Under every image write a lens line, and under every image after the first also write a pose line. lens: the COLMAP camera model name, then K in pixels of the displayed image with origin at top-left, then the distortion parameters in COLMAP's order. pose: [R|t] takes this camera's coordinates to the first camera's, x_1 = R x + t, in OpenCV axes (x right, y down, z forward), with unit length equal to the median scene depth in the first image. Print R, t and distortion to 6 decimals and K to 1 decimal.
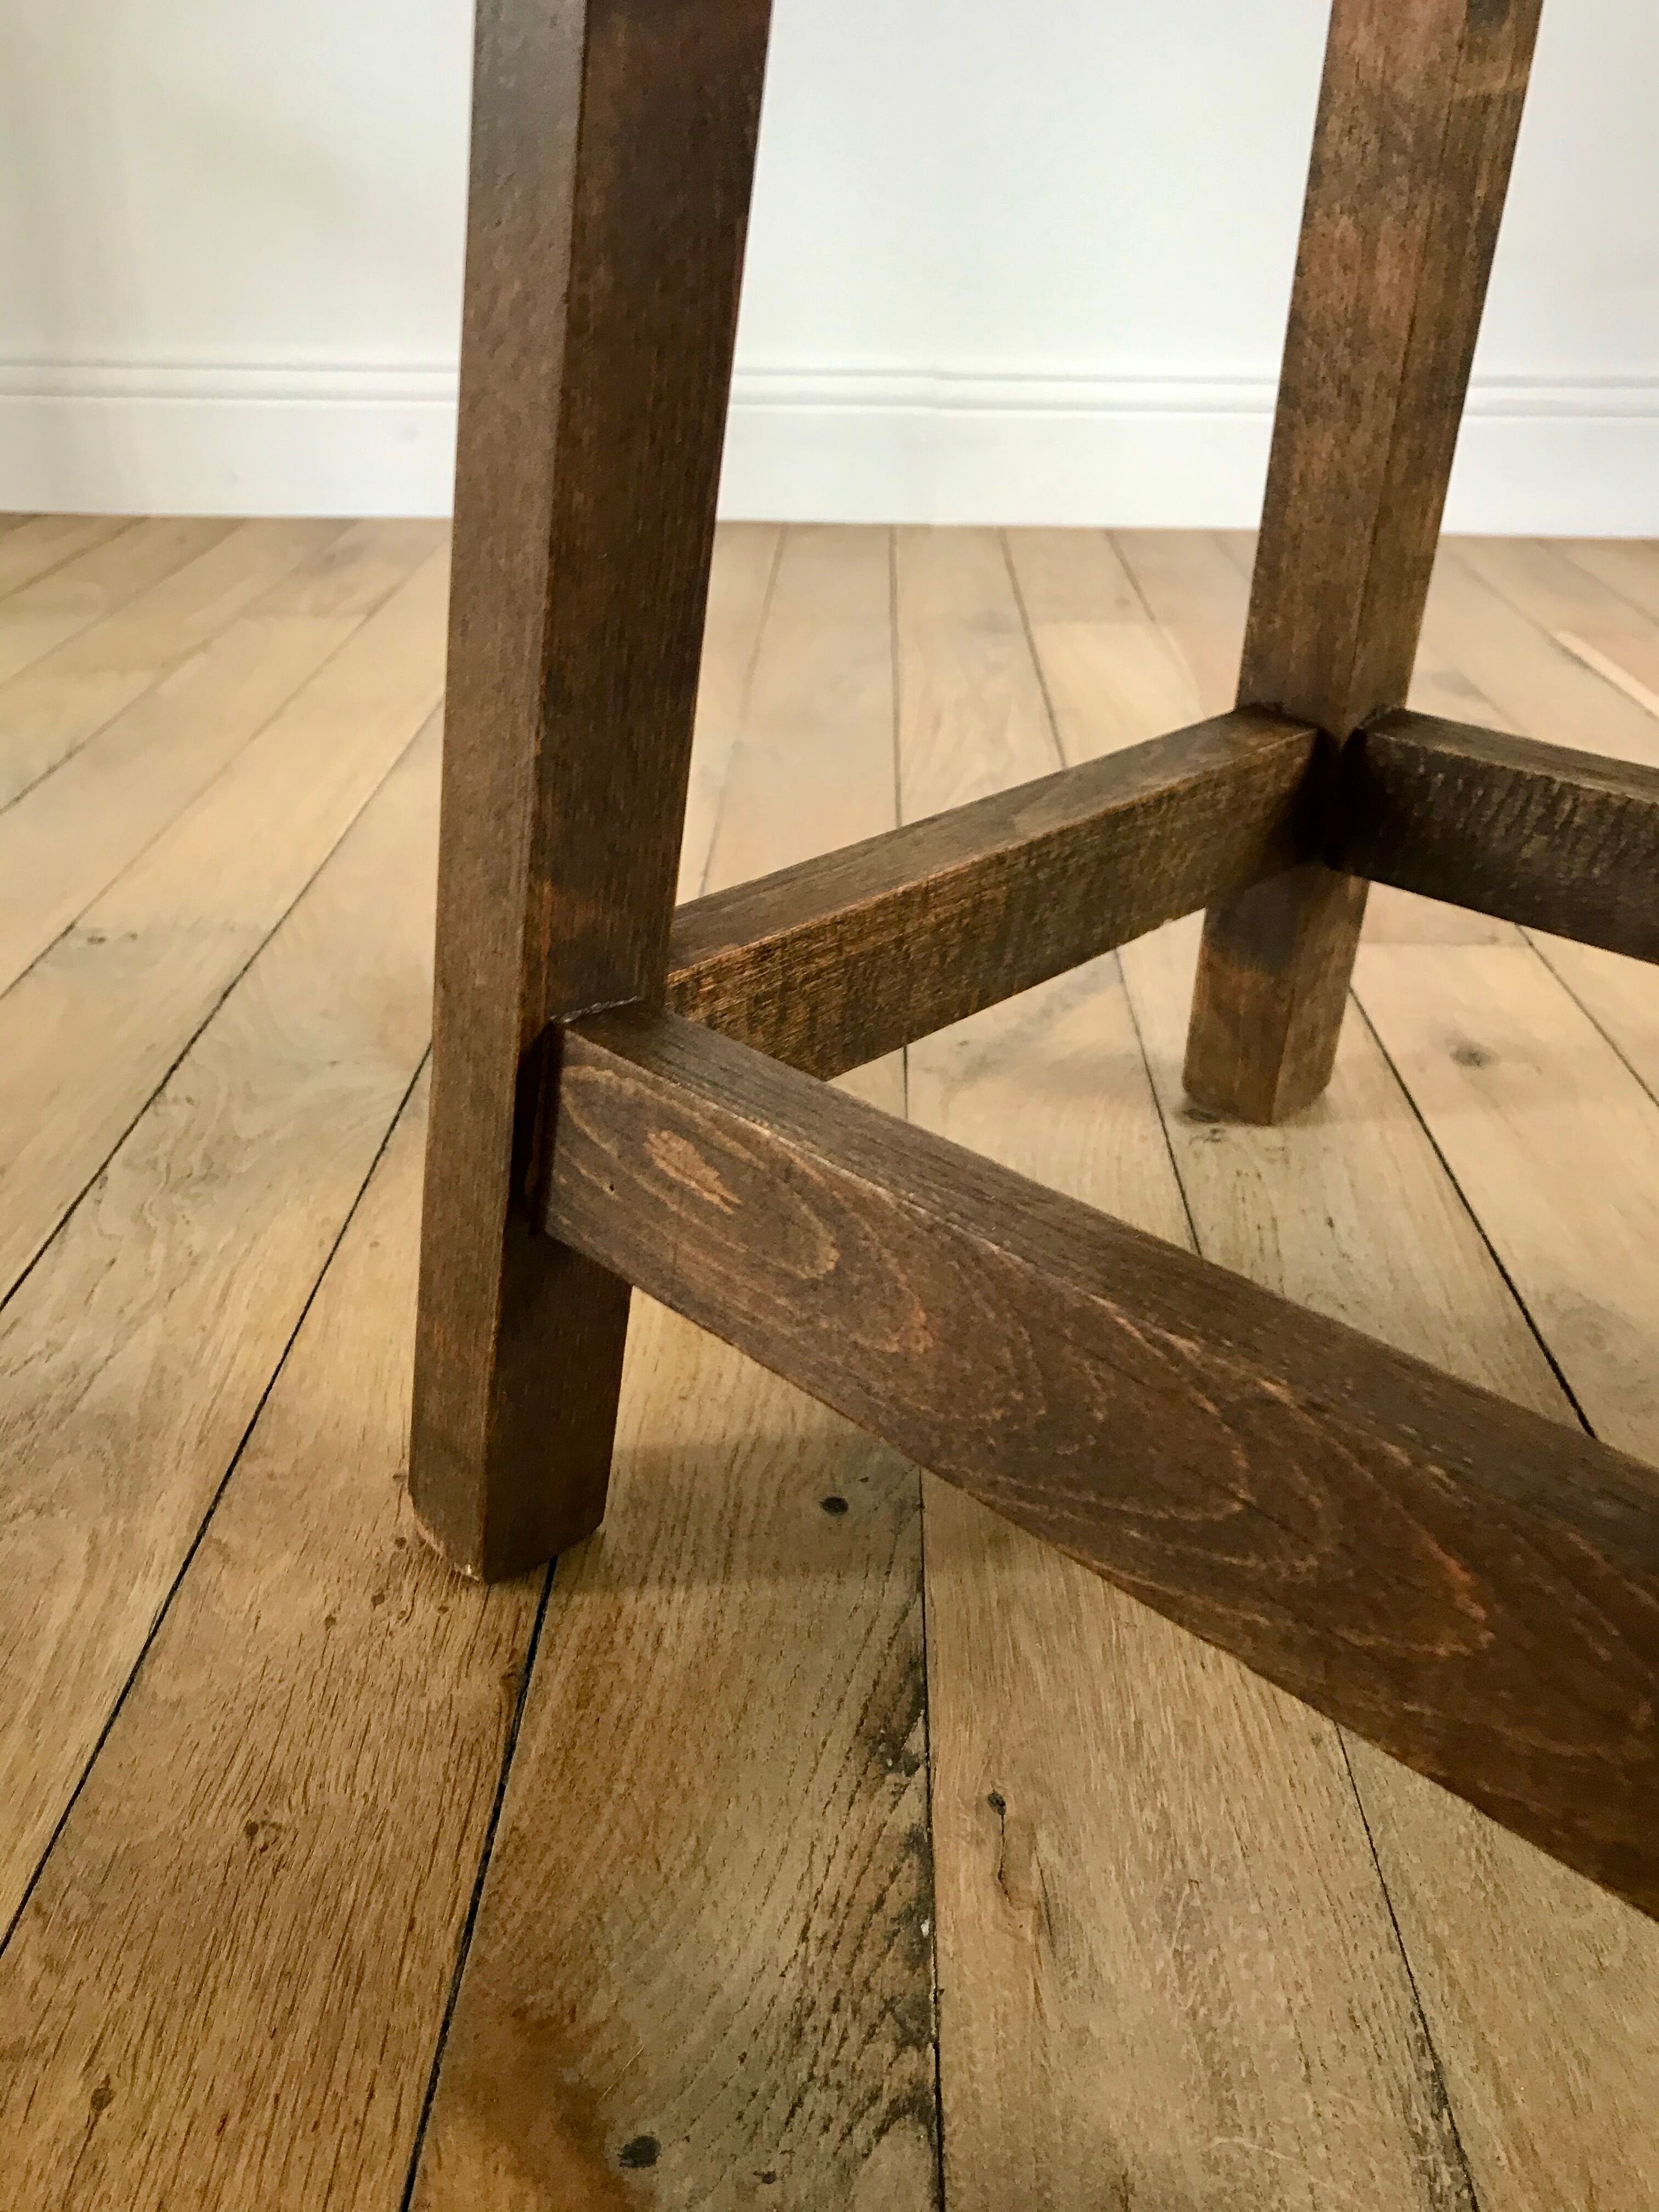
lens RADIAL K [[1766.7, 0, 840.6], [0, 1766.7, 1079.0], [0, 0, 1]] dist [0.027650, -0.021813]
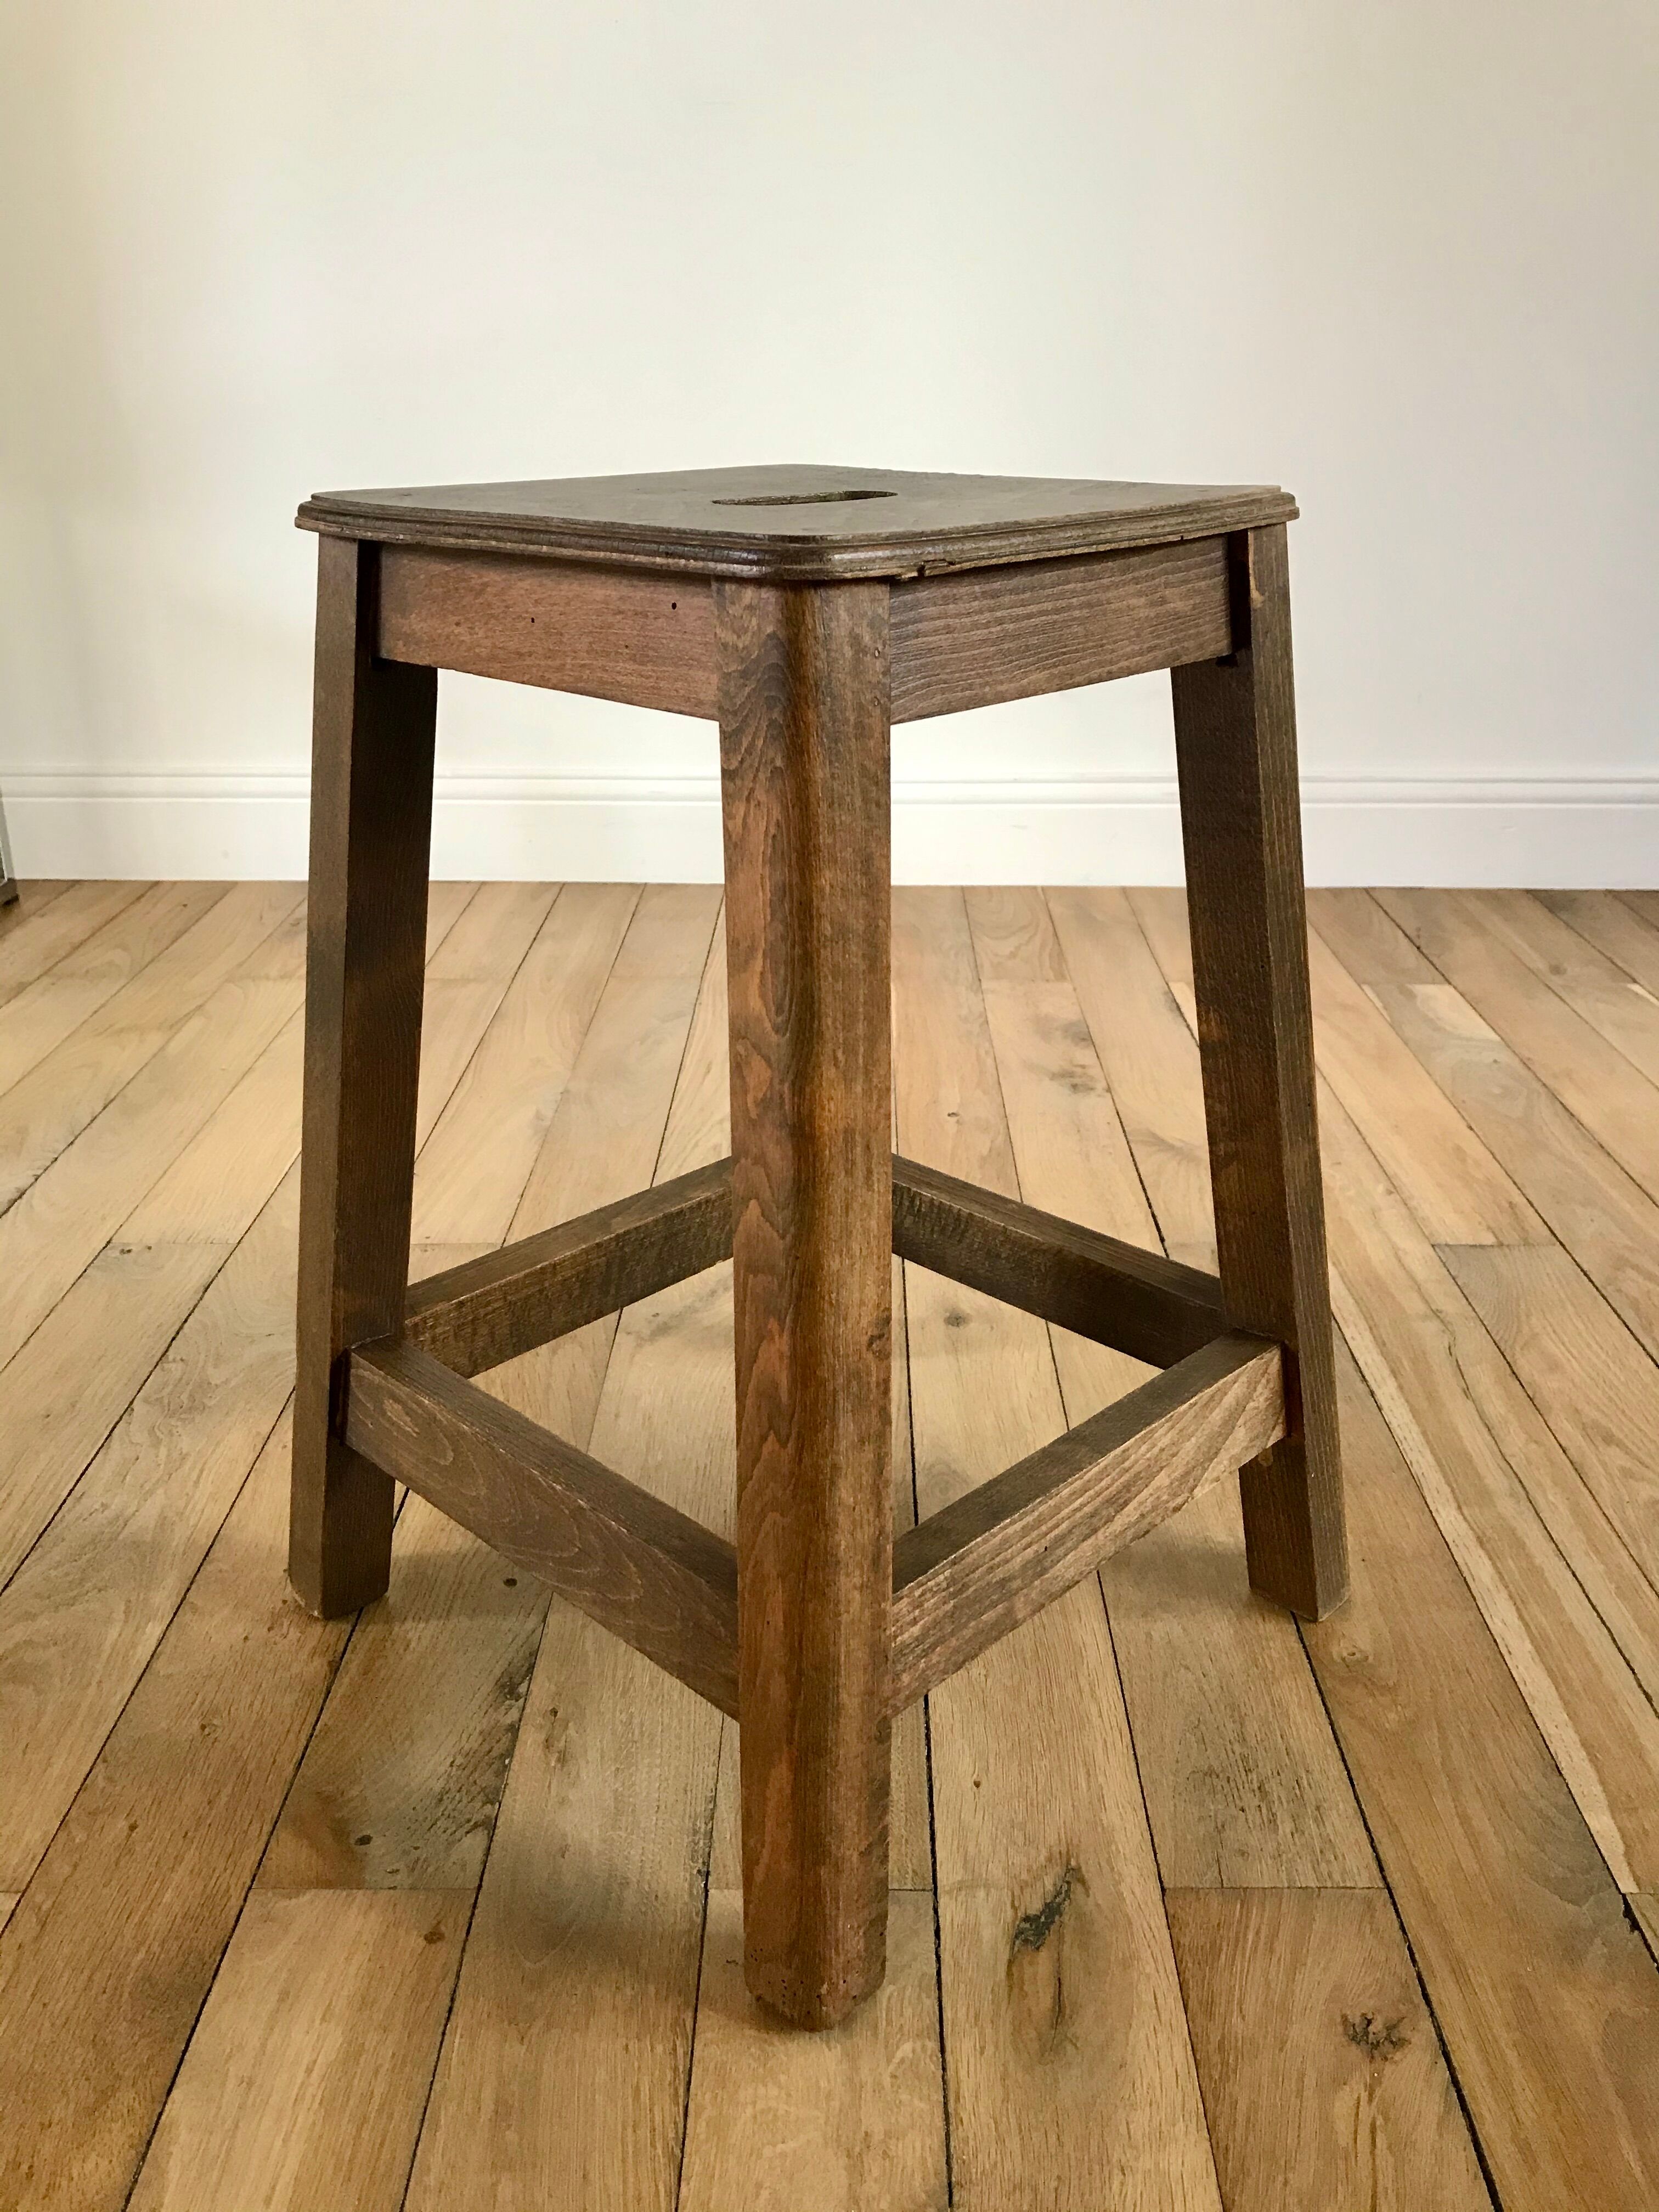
lens RADIAL K [[1766.7, 0, 847.2], [0, 1766.7, 1091.2], [0, 0, 1]] dist [0.027650, -0.021813]
pose [[0.999923, -0.010551, 0.006606, 0.406359], [0.011116, 0.995682, -0.092166, -0.126839], [-0.005605, 0.092233, 0.995722, -1.118958]]
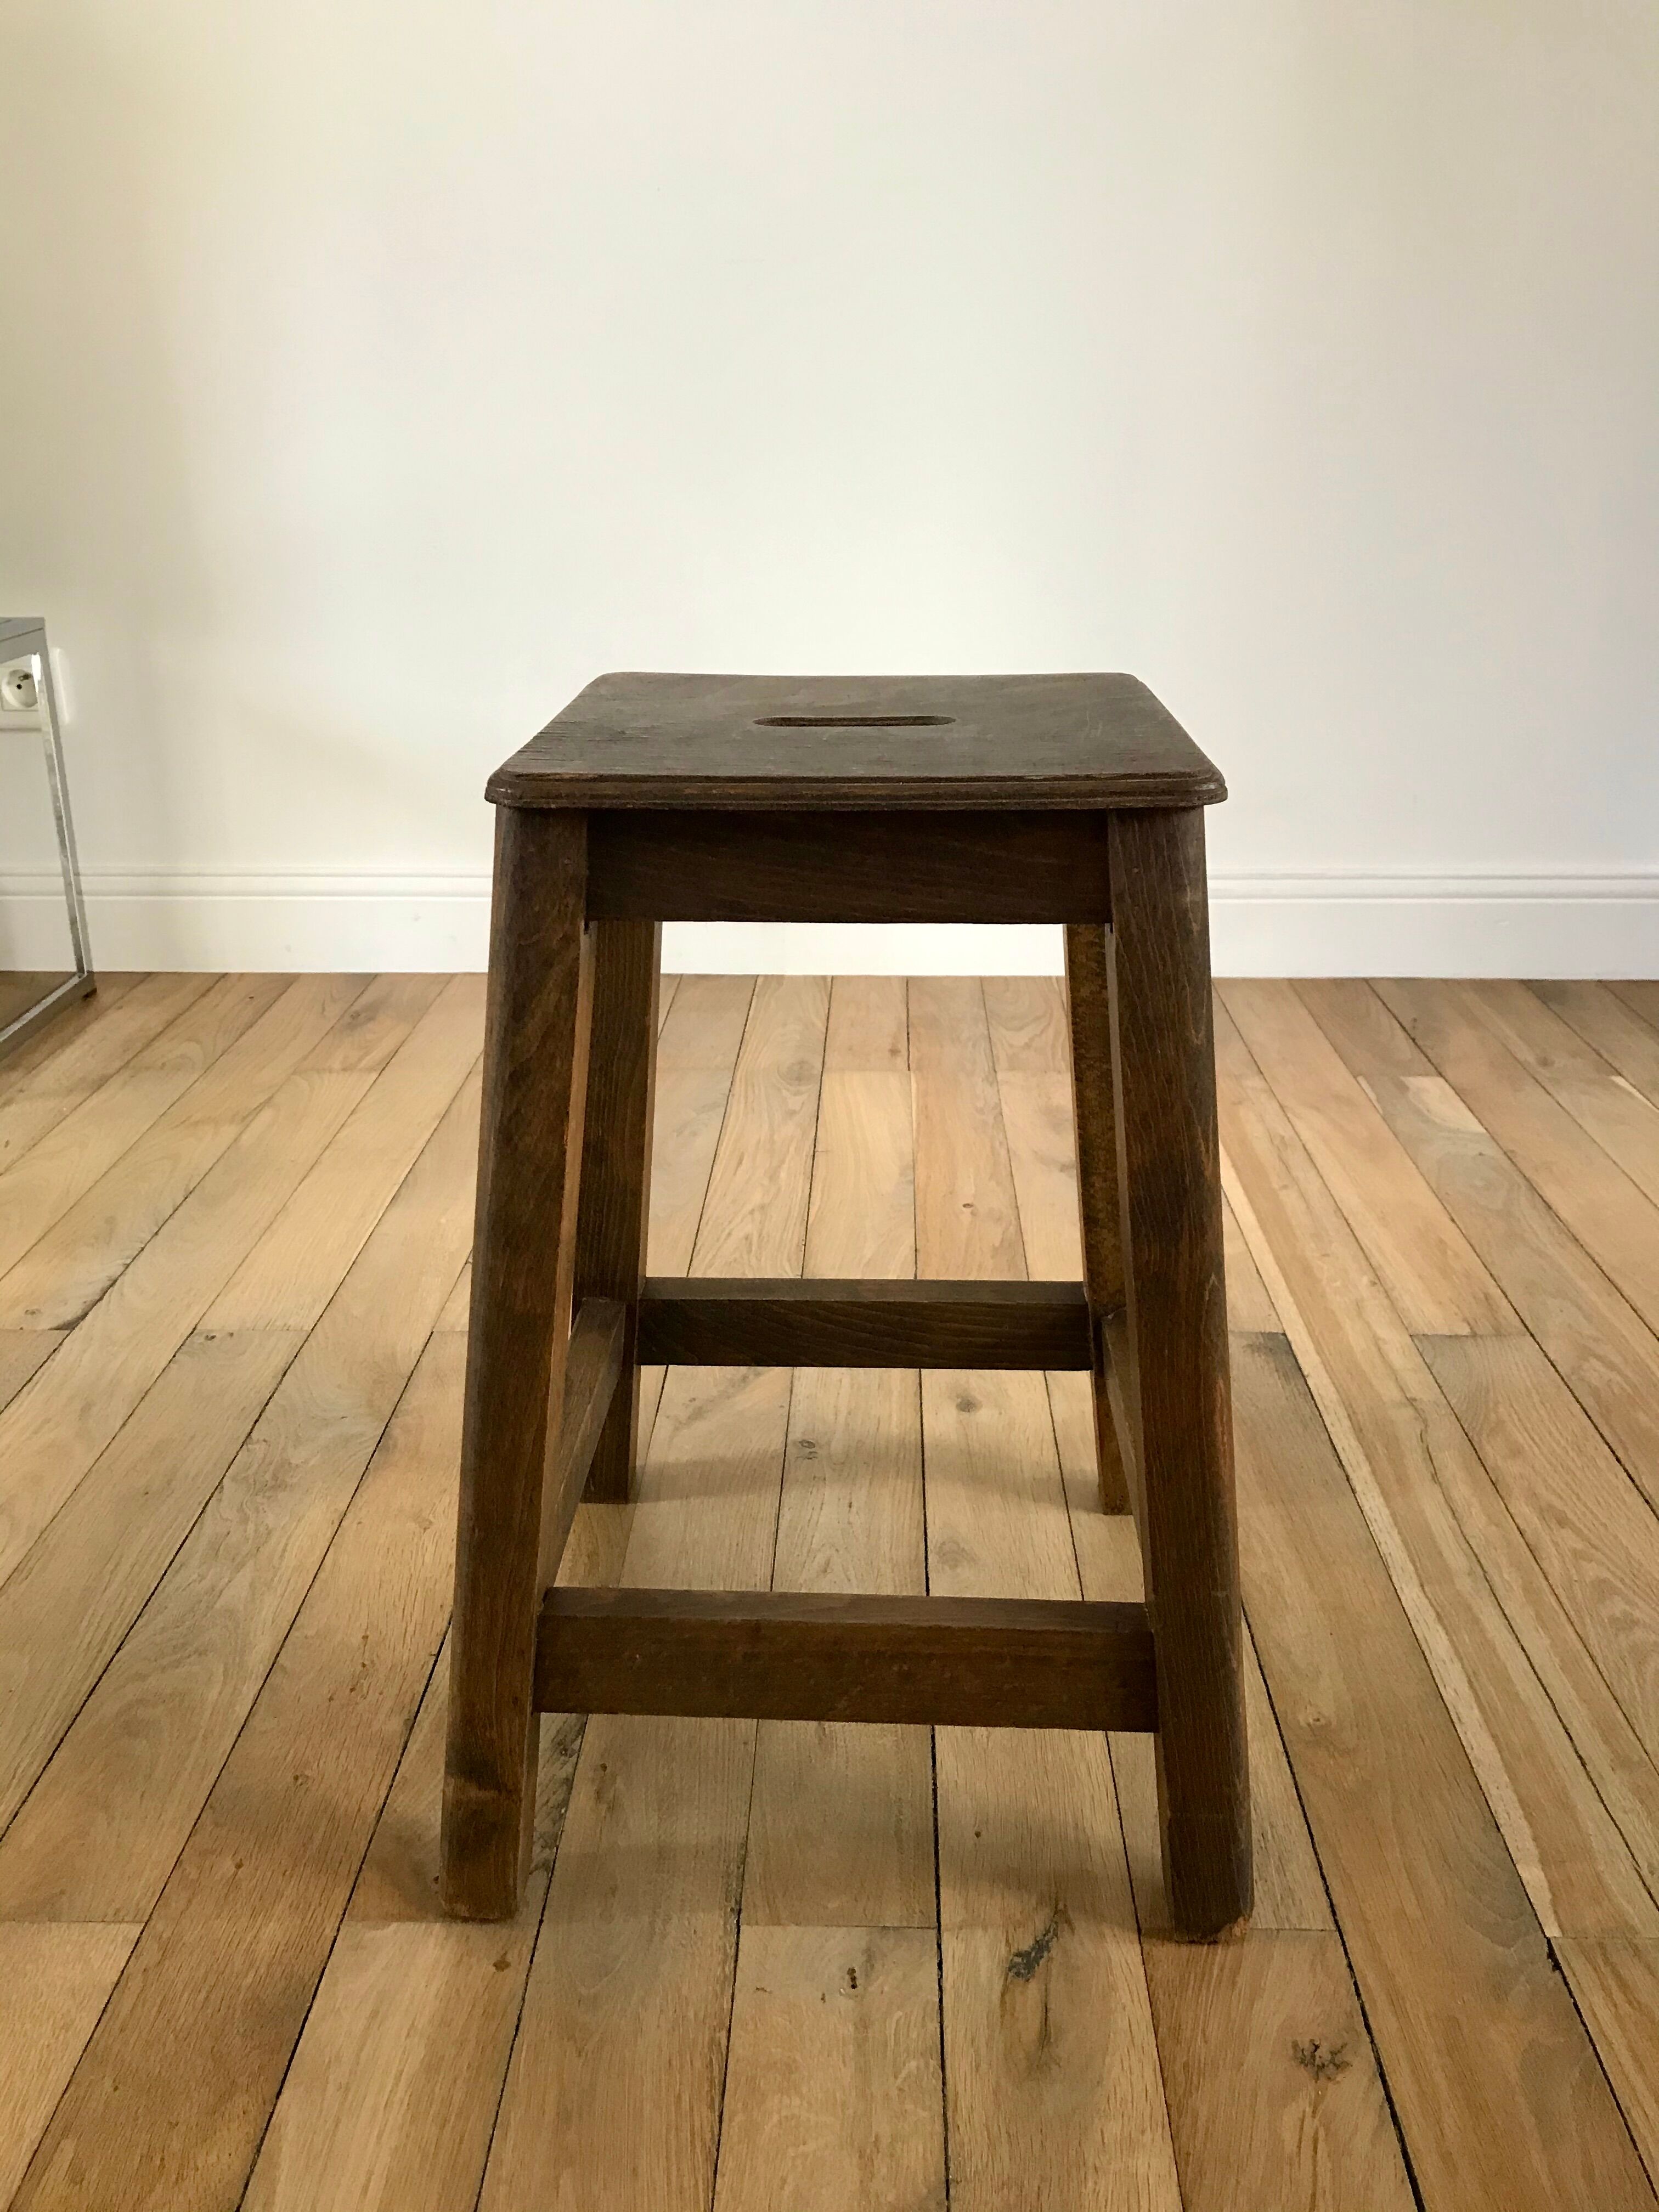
lens RADIAL K [[1766.7, 0, 842.2], [0, 1766.7, 1095.7], [0, 0, 1]] dist [0.027650, -0.021813]
pose [[0.999853, -0.010297, -0.013707, 0.424485], [0.008659, 0.993374, -0.114600, -0.205127], [0.014797, 0.114464, 0.993317, -1.396622]]
